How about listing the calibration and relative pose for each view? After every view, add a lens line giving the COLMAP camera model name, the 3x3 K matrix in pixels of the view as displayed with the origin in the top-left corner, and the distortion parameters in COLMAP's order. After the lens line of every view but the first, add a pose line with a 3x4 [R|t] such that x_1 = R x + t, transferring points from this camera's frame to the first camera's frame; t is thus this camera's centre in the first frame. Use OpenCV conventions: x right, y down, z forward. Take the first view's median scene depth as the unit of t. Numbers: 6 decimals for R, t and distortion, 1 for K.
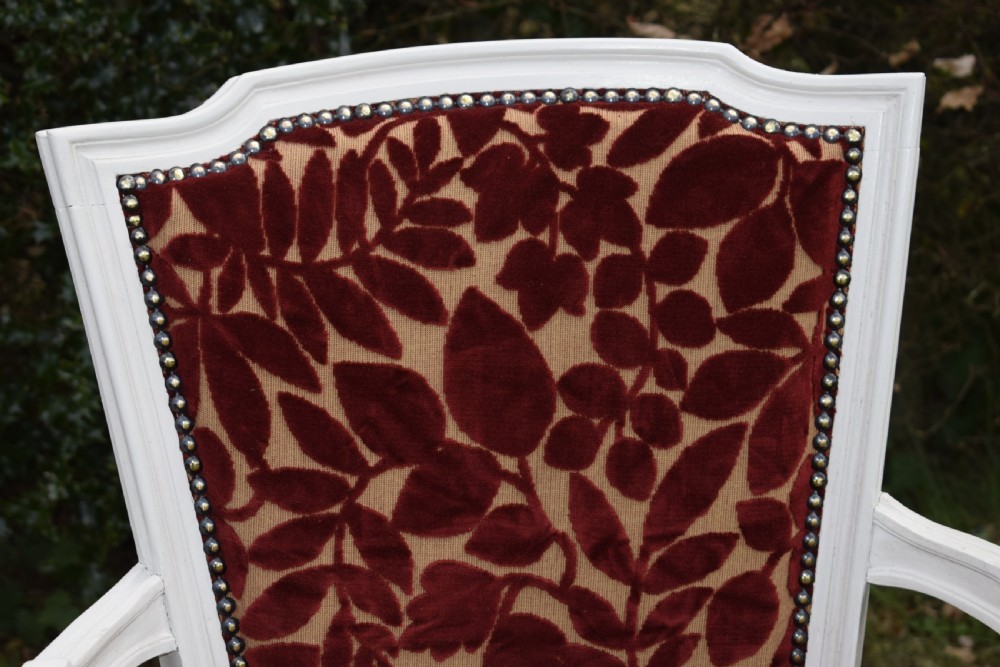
lens RADIAL K [[2275.8, 0, 502.0], [0, 2275.8, 337.2], [0, 0, 1]] dist [-0.037664, 0.156731]
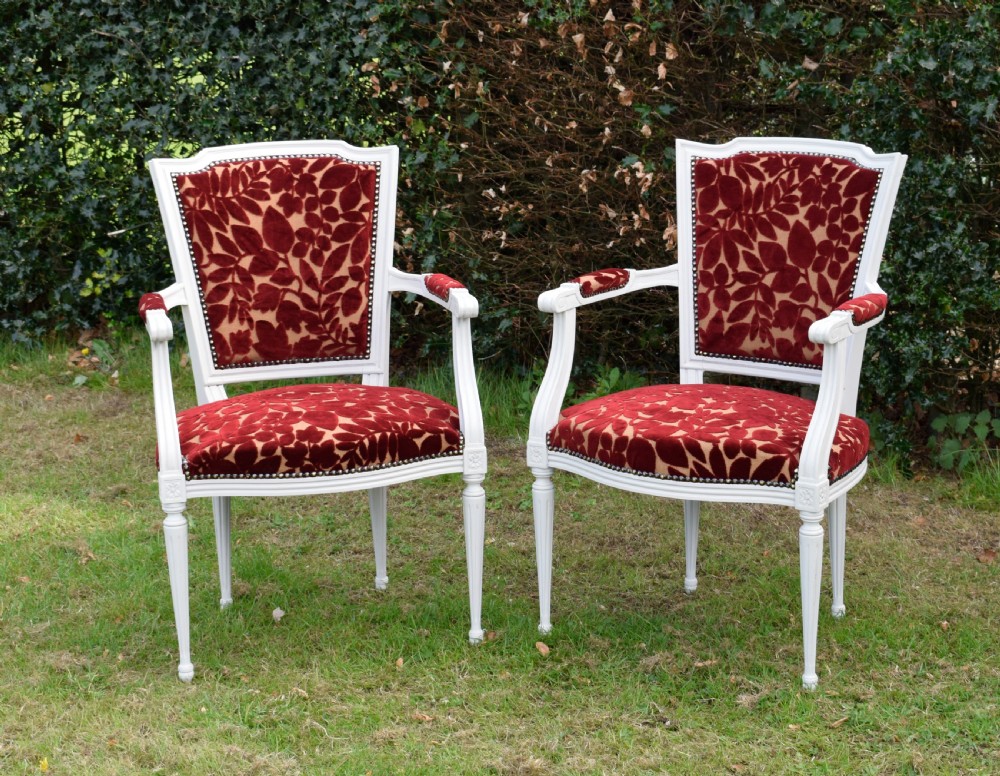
lens RADIAL K [[2133.5, 0, 547.8], [0, 2133.5, 360.9], [0, 0, 1]] dist [0.004161, -0.242302]
pose [[0.997370, -0.030793, 0.065611, 0.192266], [0.042263, 0.982513, -0.181332, 0.832769], [-0.058880, 0.183628, 0.981231, -2.236269]]
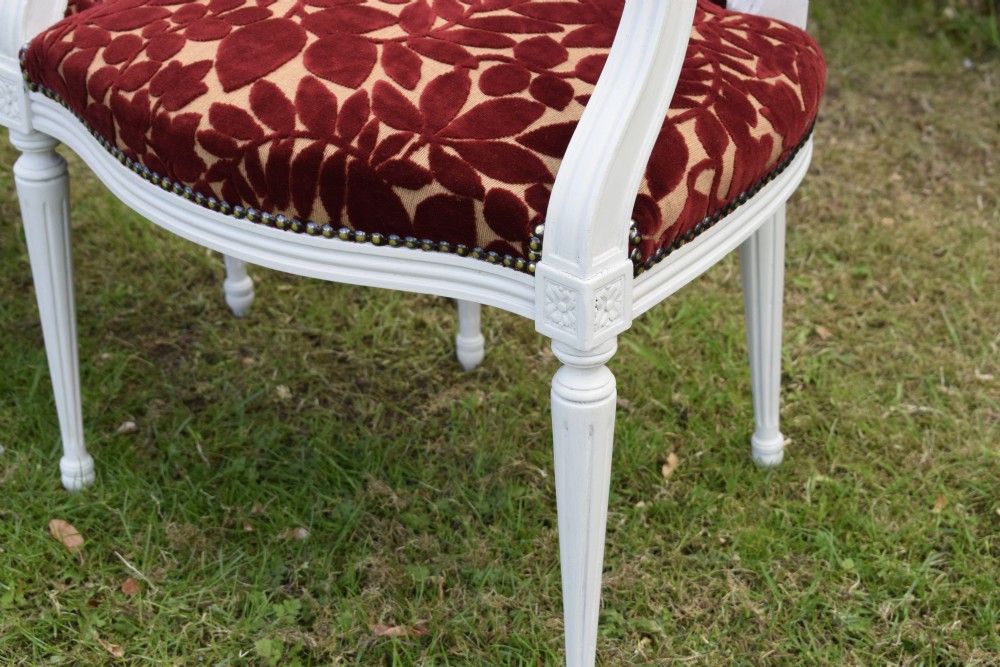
lens RADIAL K [[2275.8, 0, 502.0], [0, 2275.8, 337.2], [0, 0, 1]] dist [-0.037664, 0.156731]
pose [[0.618906, 0.378888, -0.688040, 1.052900], [-0.280731, 0.924808, 0.256749, 0.140741], [0.733584, 0.034251, 0.678735, 0.045192]]
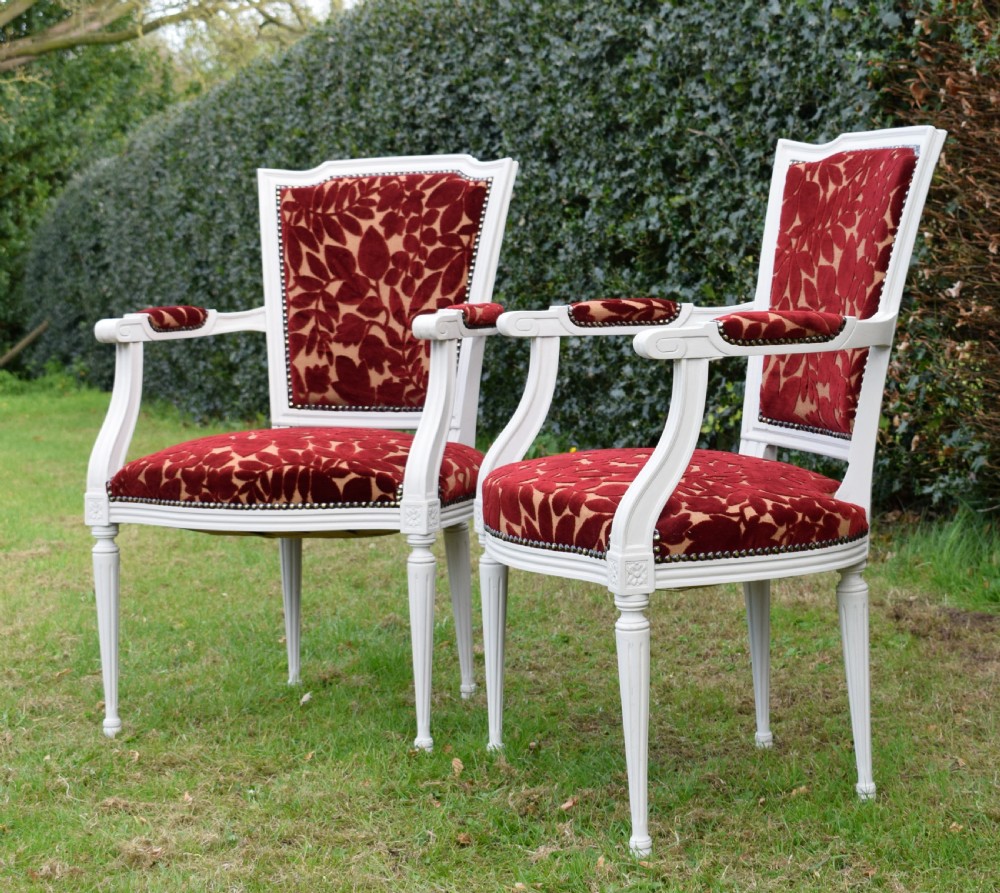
lens RADIAL K [[2227.5, 0, 626.4], [0, 2227.5, 421.4], [0, 0, 1]] dist [-0.007545, -0.047264]
pose [[0.845213, 0.031621, -0.533493, 1.866417], [-0.188480, 0.951743, -0.242198, 0.882026], [0.500090, 0.305262, 0.810386, -1.164992]]
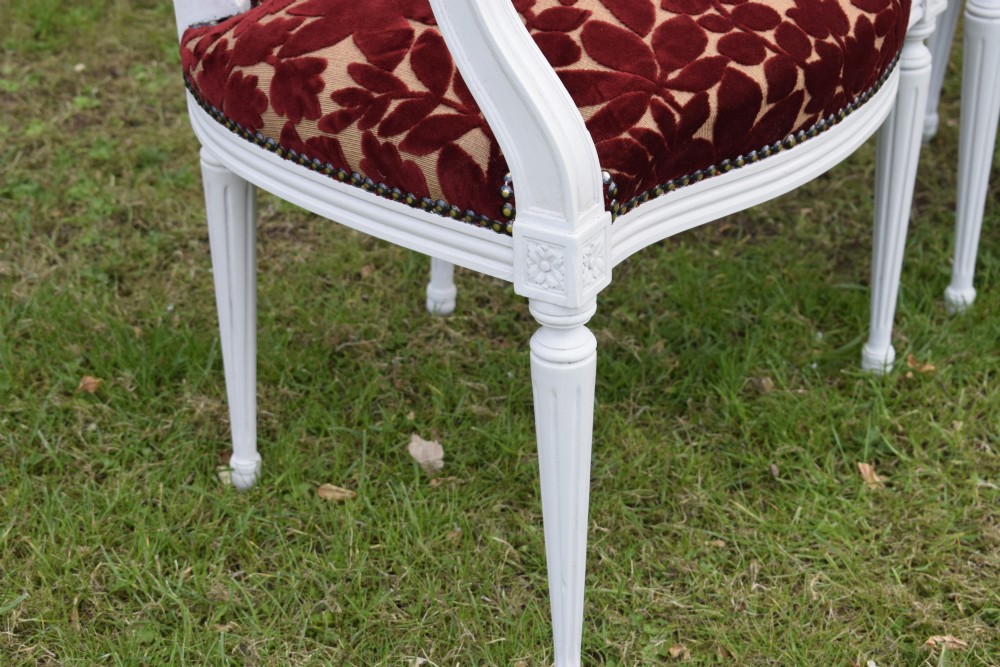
lens RADIAL K [[2275.8, 0, 502.0], [0, 2275.8, 337.2], [0, 0, 1]] dist [-0.037664, 0.156731]
pose [[0.681365, -0.353674, 0.640826, -0.890905], [0.274789, 0.935073, 0.223897, 0.221282], [-0.678405, 0.023536, 0.734311, -0.020802]]
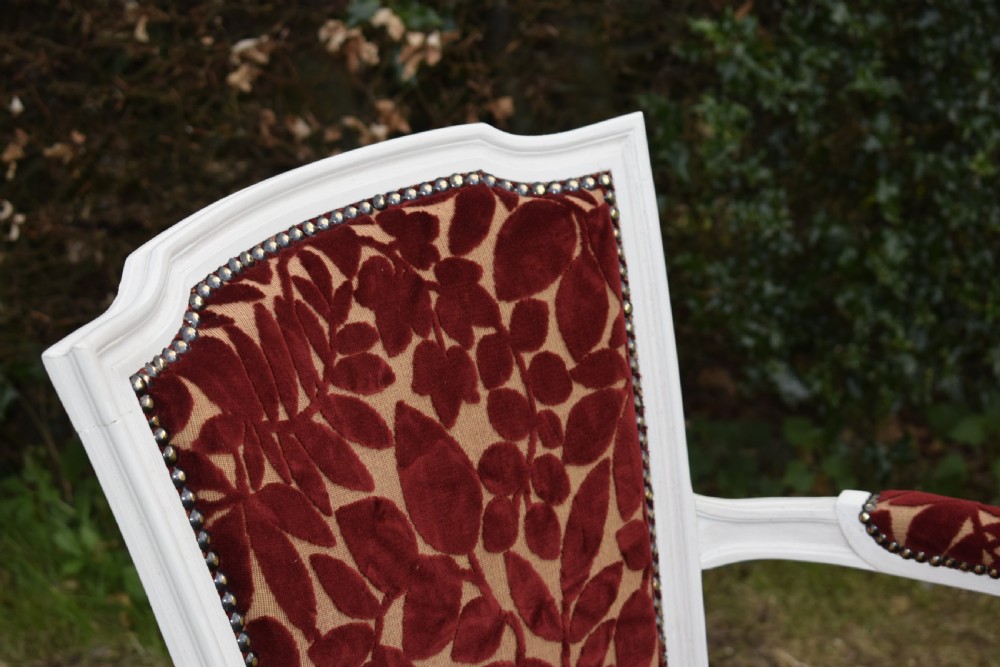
lens RADIAL K [[2275.8, 0, 502.0], [0, 2275.8, 337.2], [0, 0, 1]] dist [-0.037664, 0.156731]
pose [[0.728537, -0.249308, 0.638028, -0.603885], [0.284178, 0.957485, 0.049645, -0.085003], [-0.623279, 0.145145, 0.768411, 0.200458]]
